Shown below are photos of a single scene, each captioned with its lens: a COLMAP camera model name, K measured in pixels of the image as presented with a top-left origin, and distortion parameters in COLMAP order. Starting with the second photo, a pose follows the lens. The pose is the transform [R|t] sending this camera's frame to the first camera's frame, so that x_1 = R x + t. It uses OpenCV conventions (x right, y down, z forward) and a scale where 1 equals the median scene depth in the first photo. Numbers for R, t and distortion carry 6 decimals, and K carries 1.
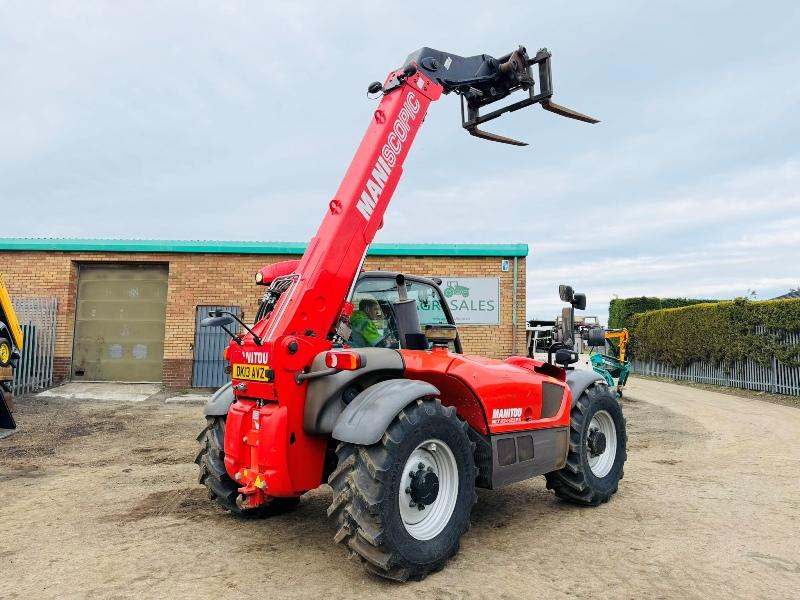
lens RADIAL K [[561.0, 0, 403.6], [0, 561.0, 297.3], [0, 0, 1]] dist [0.066323, -0.072216]
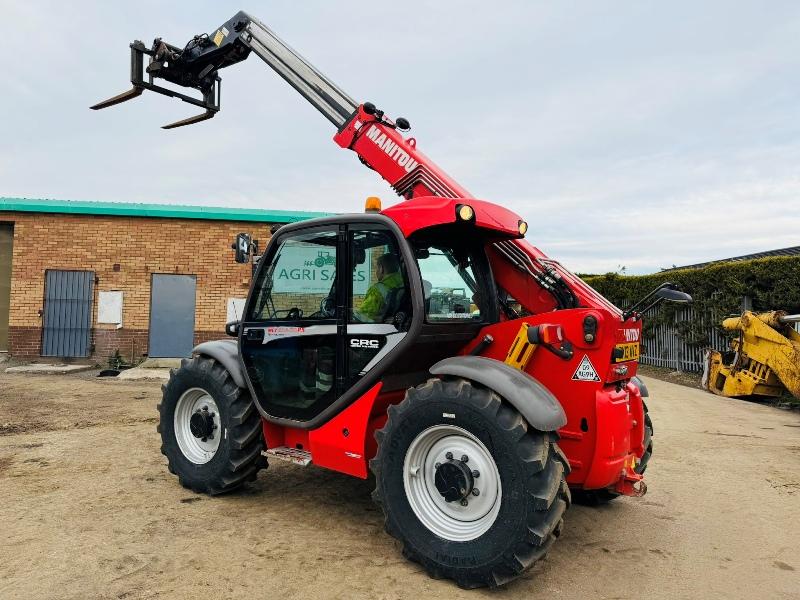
lens RADIAL K [[561.0, 0, 400.5], [0, 561.0, 299.1], [0, 0, 1]] dist [0.066323, -0.072216]
pose [[0.992708, 0.013760, 0.119759, 0.196551], [-0.020287, 0.998364, 0.053452, 0.001525], [-0.118827, -0.055492, 0.991363, -0.004915]]
